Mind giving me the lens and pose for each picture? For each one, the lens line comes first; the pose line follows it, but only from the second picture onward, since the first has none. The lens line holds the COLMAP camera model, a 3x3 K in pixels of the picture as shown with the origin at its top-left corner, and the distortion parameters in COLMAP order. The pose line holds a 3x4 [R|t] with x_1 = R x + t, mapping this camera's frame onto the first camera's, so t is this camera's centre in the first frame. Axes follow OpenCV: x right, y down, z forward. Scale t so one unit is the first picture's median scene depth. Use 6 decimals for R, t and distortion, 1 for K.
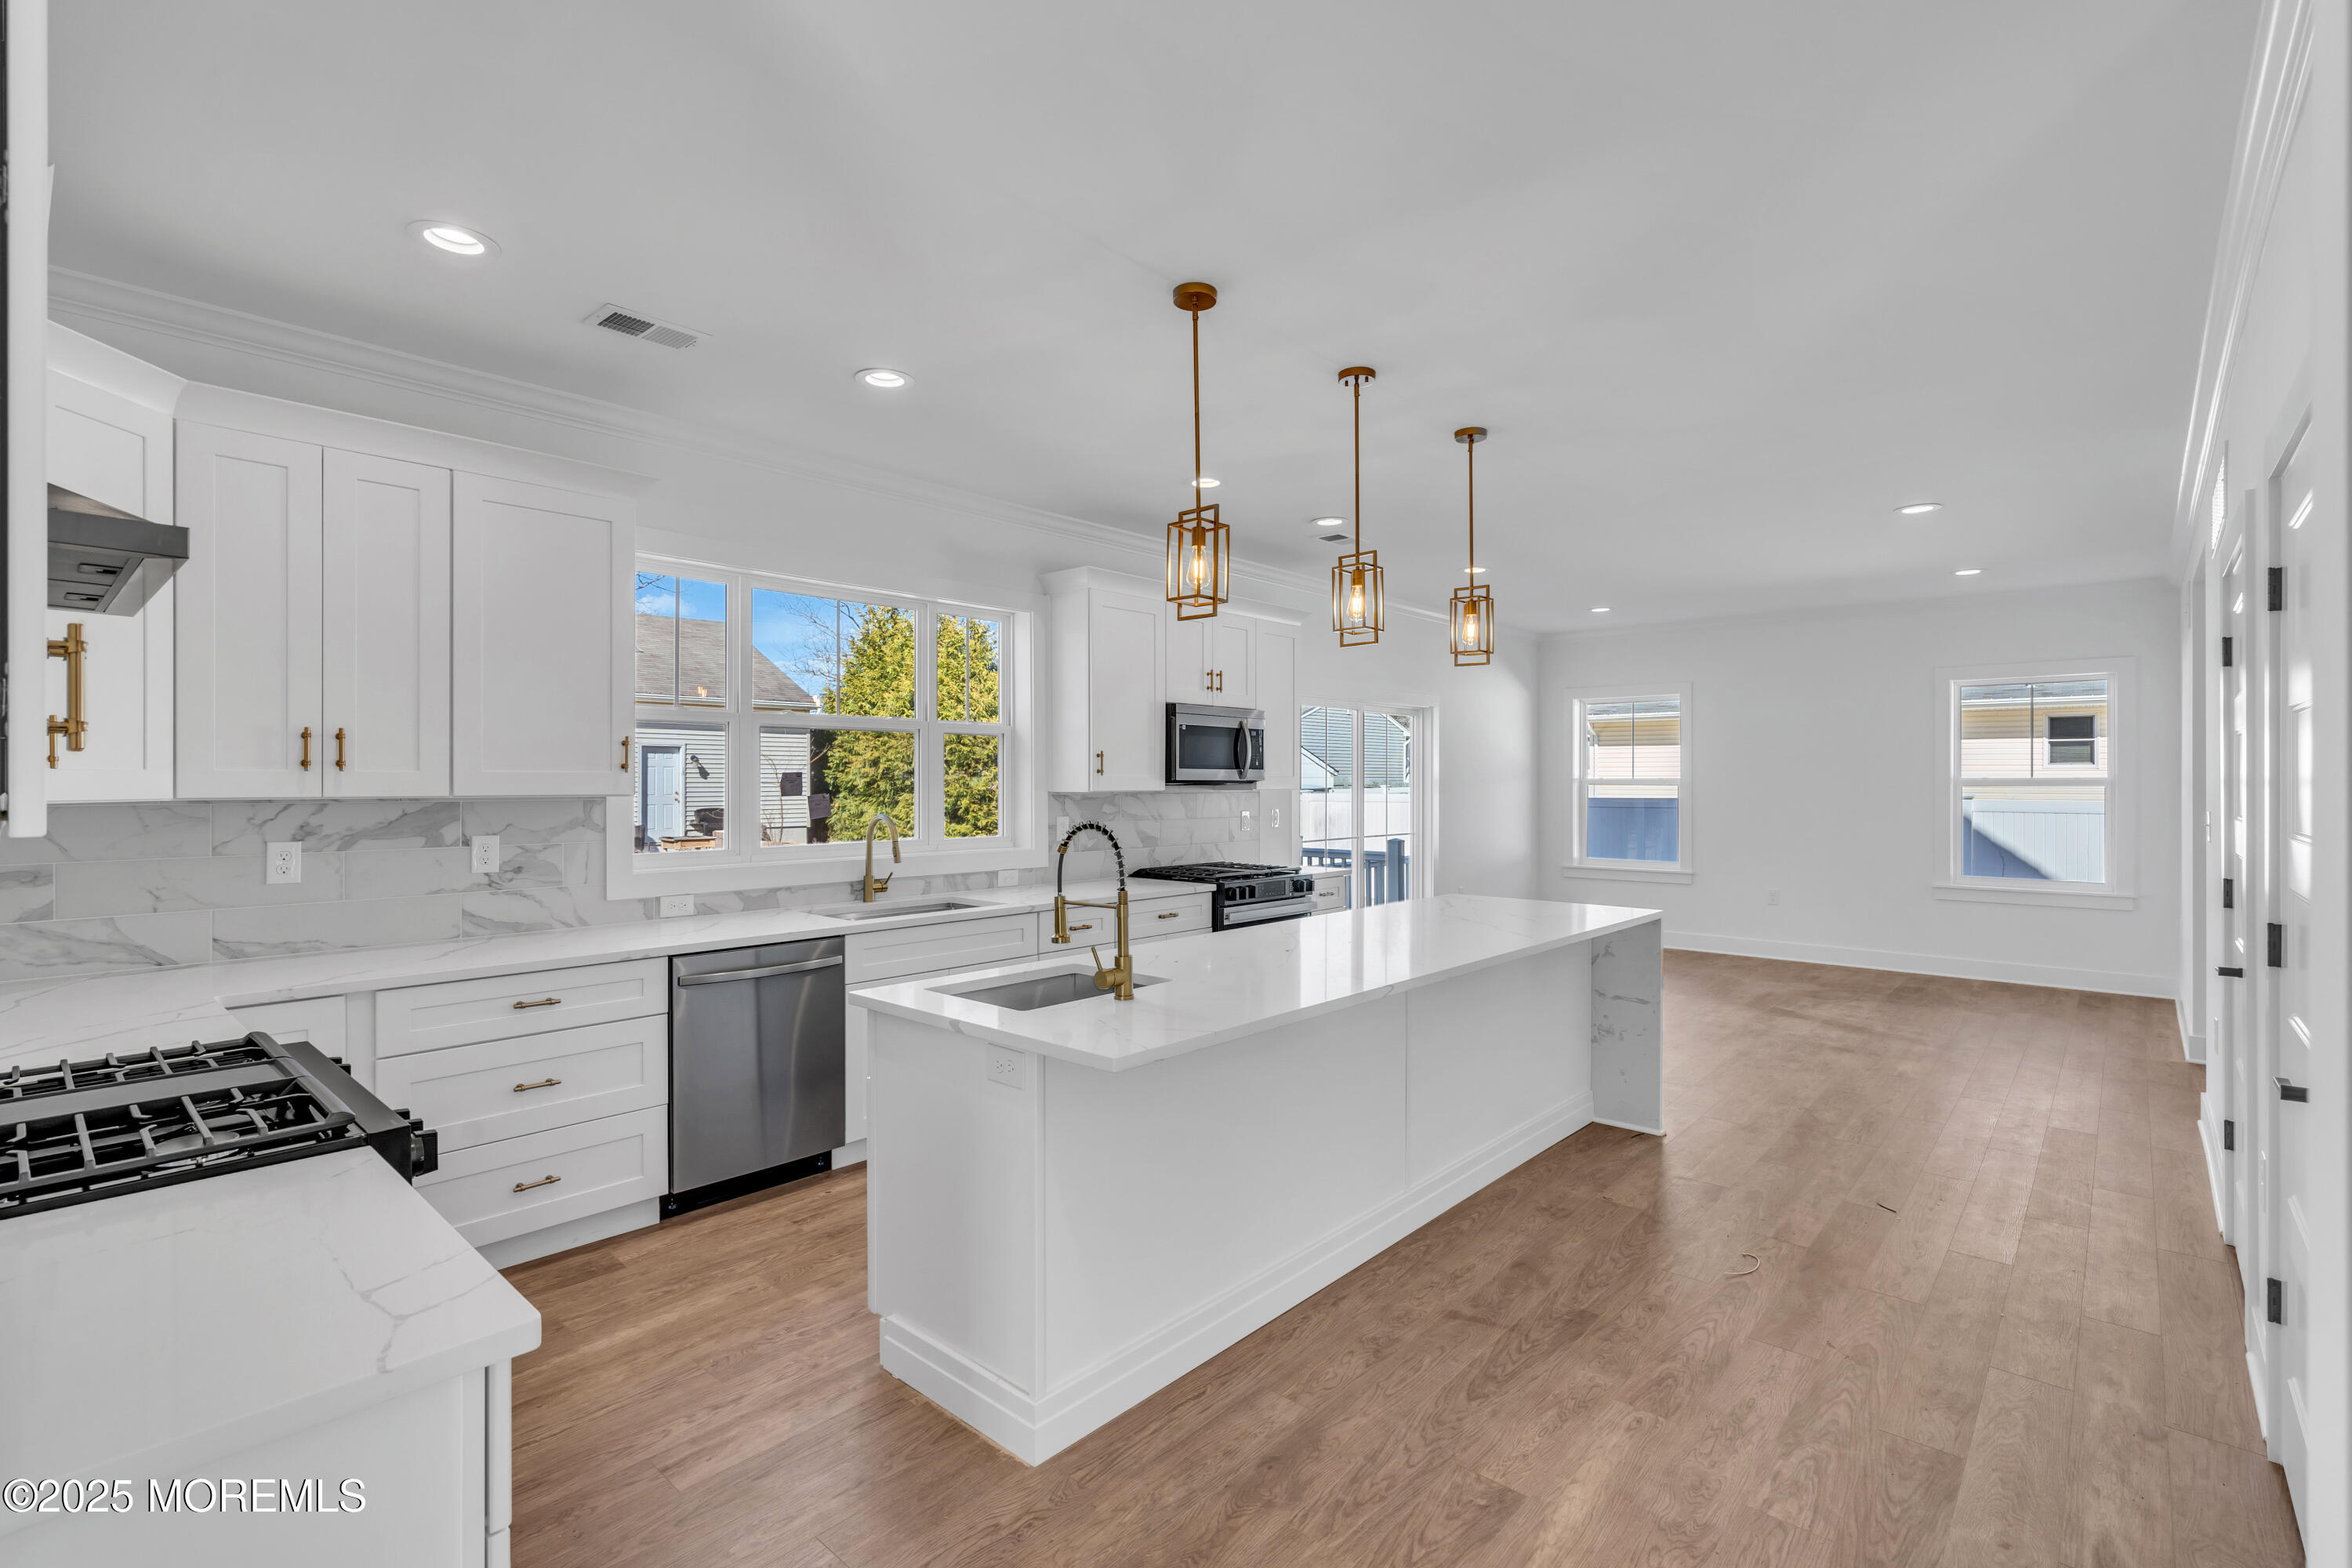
lens RADIAL K [[1068.3, 0, 1173.7], [0, 1068.3, 785.9], [0, 0, 1]] dist [-0.001132, 0.000291]
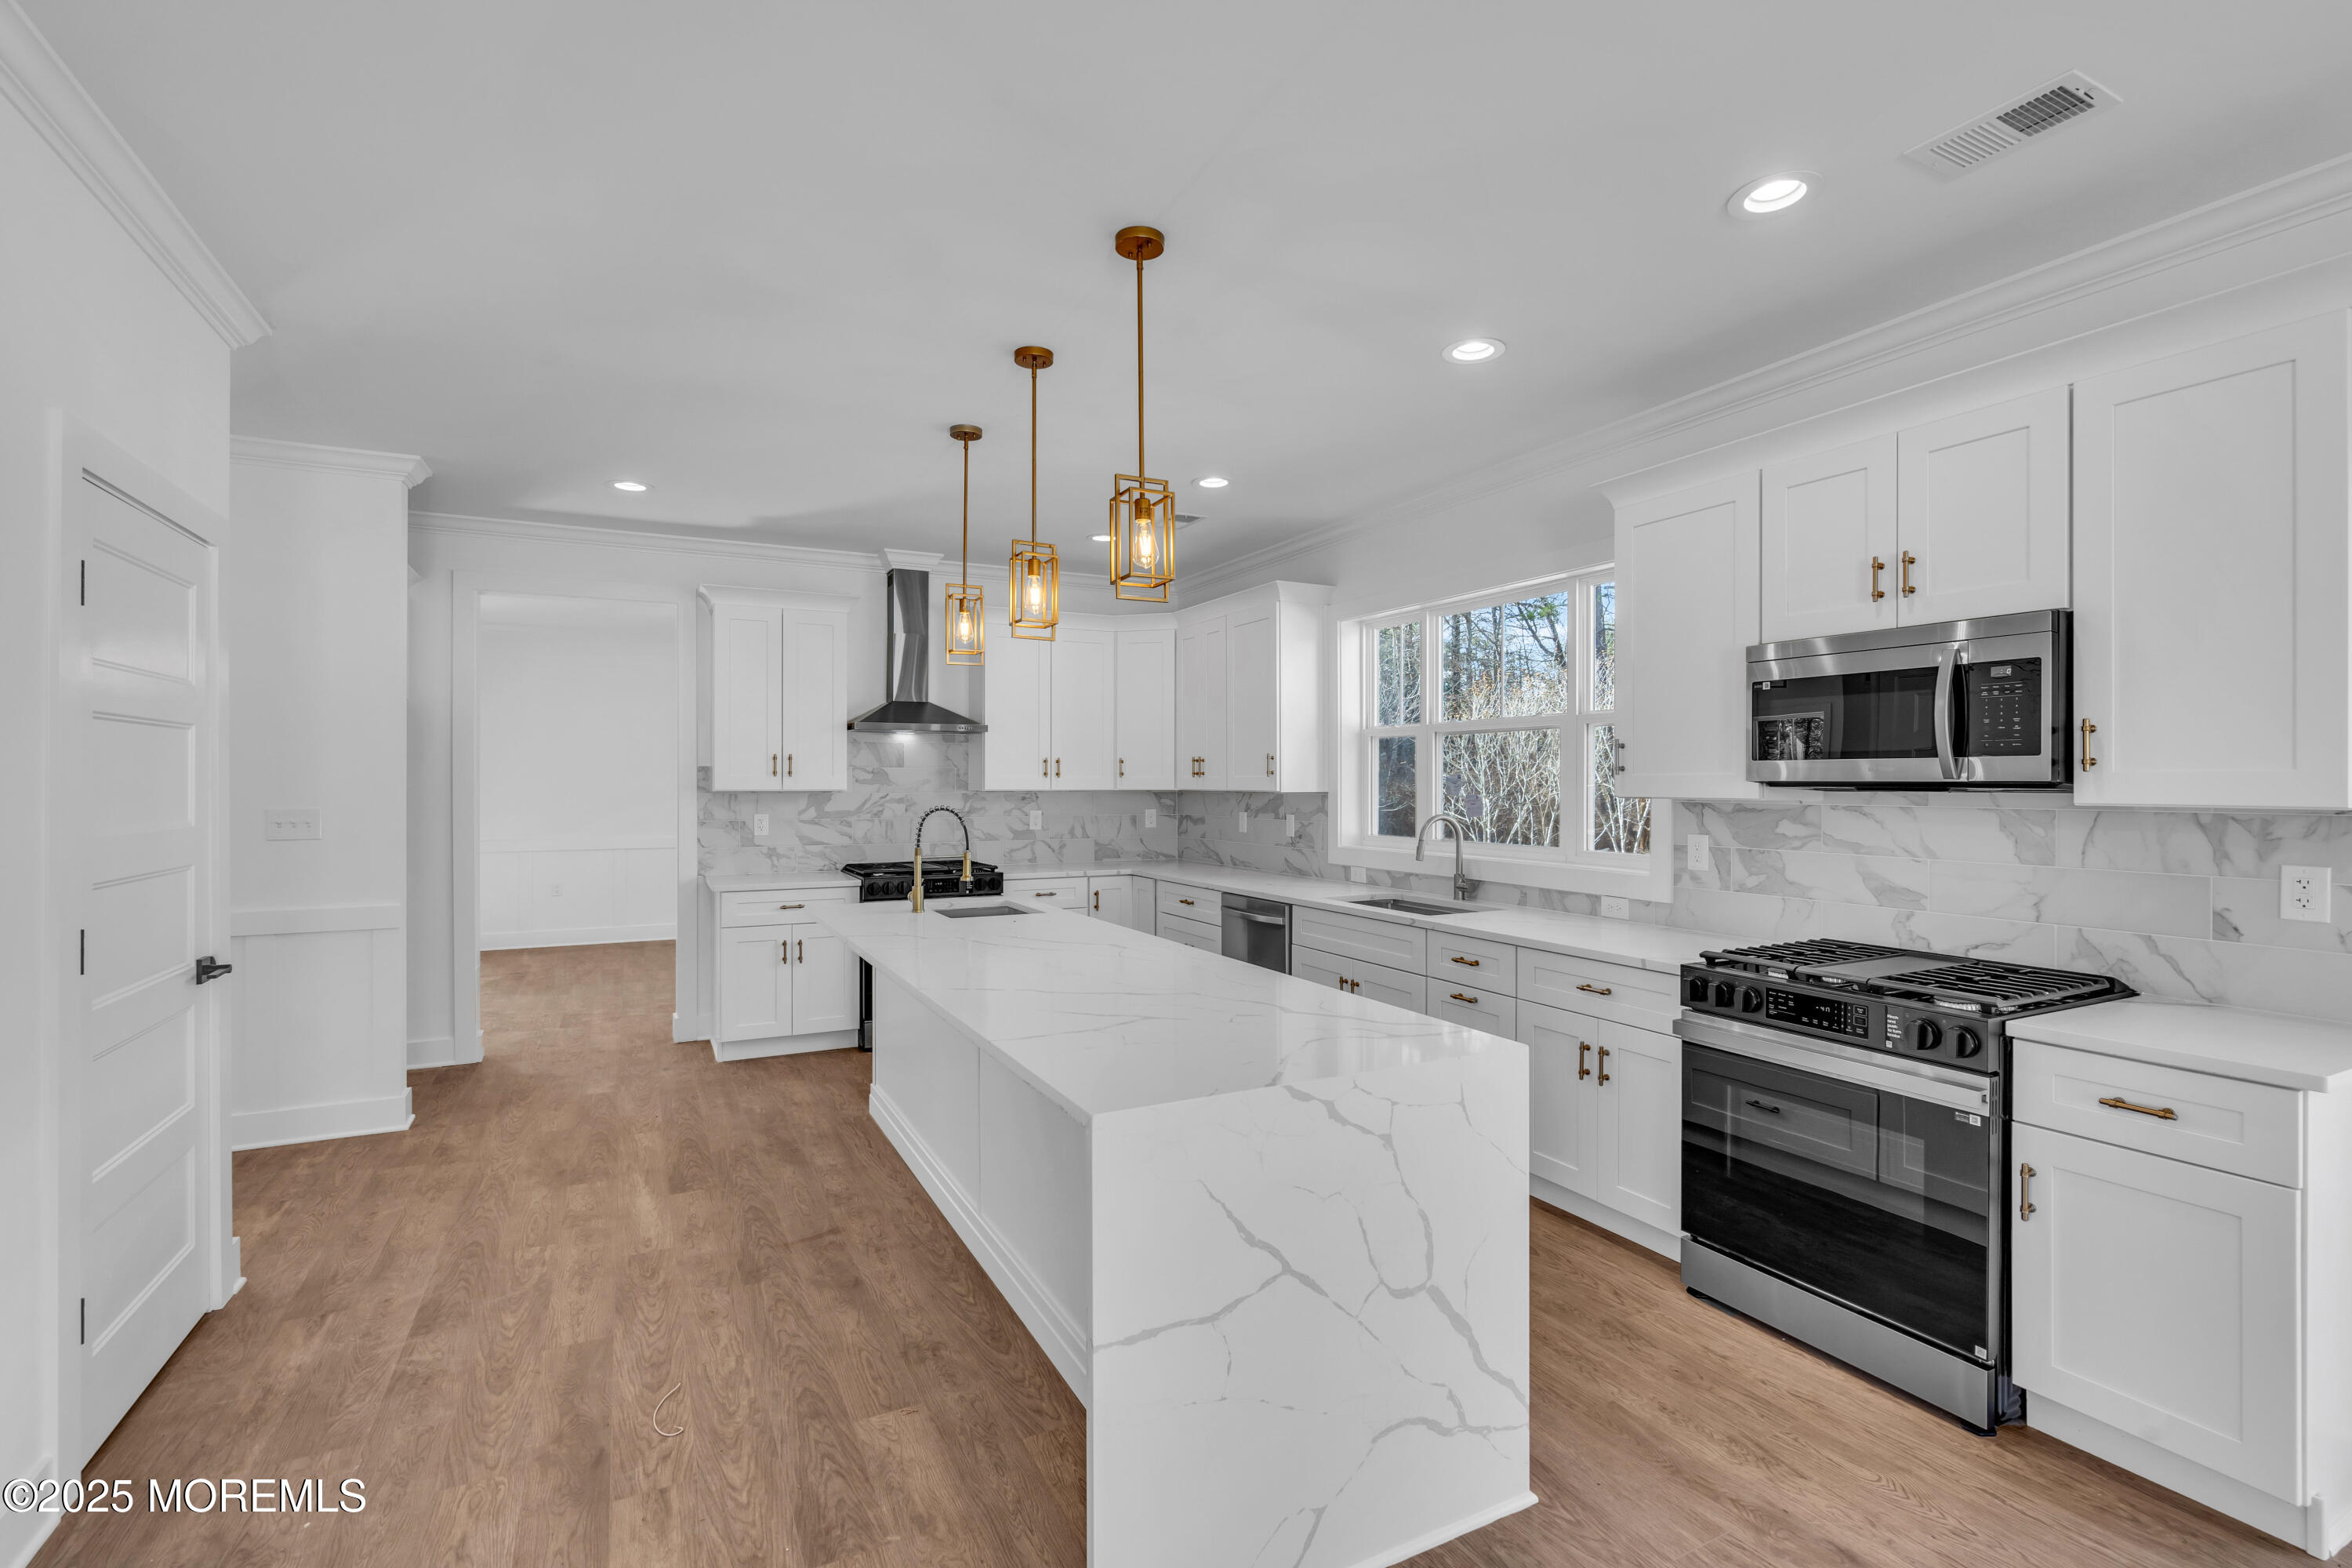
lens RADIAL K [[1068.4, 0, 1184.2], [0, 1068.4, 782.2], [0, 0, 1]] dist [-0.002371, -0.000087]
pose [[-0.352418, 0.000655, -0.935842, 0.951165], [-0.004078, 0.999989, 0.002235, -0.007628], [0.935834, 0.004604, -0.352412, 1.368944]]
